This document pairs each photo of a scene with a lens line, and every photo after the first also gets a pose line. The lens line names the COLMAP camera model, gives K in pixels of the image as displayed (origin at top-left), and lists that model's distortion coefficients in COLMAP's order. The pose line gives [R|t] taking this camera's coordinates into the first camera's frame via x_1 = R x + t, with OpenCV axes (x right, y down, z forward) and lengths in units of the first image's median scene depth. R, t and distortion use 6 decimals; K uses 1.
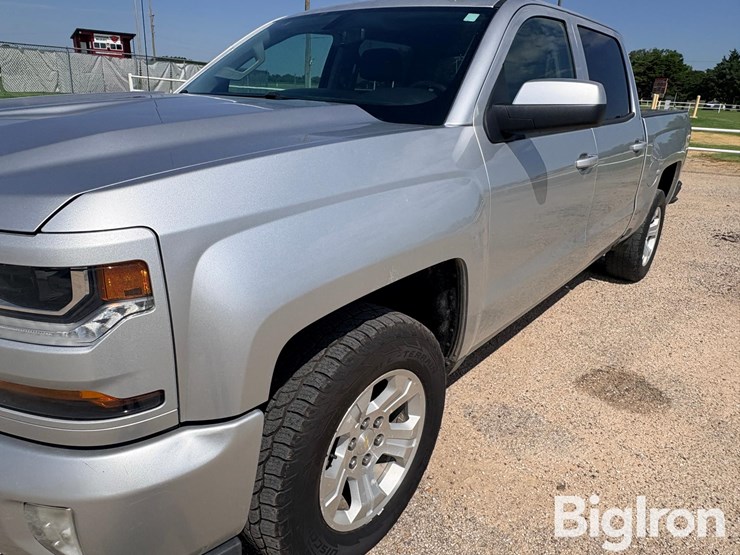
lens RADIAL K [[514.4, 0, 369.3], [0, 514.4, 283.4], [0, 0, 1]] dist [0.001471, -0.000917]
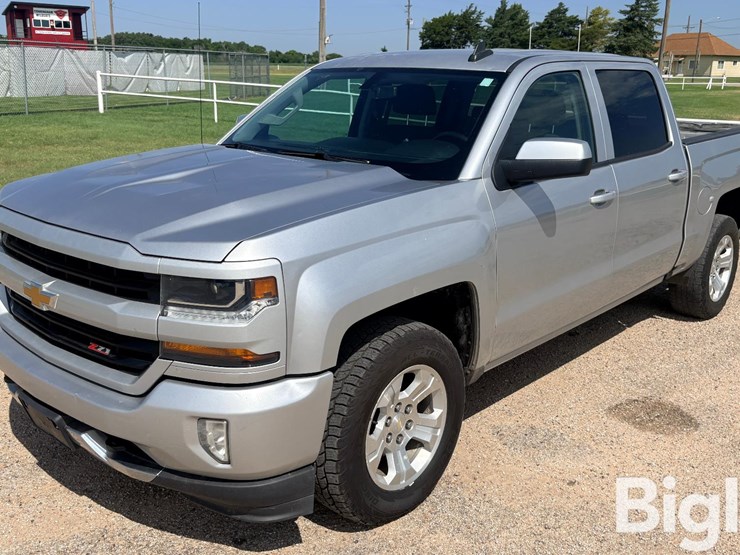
lens RADIAL K [[754.0, 0, 370.0], [0, 754.0, 277.5], [0, 0, 1]] dist [0.013814, 0.032974]
pose [[0.998527, -0.010445, -0.053235, 0.022817], [0.005506, 0.995735, -0.092099, 0.104490], [0.053970, 0.091671, 0.994326, -0.830364]]
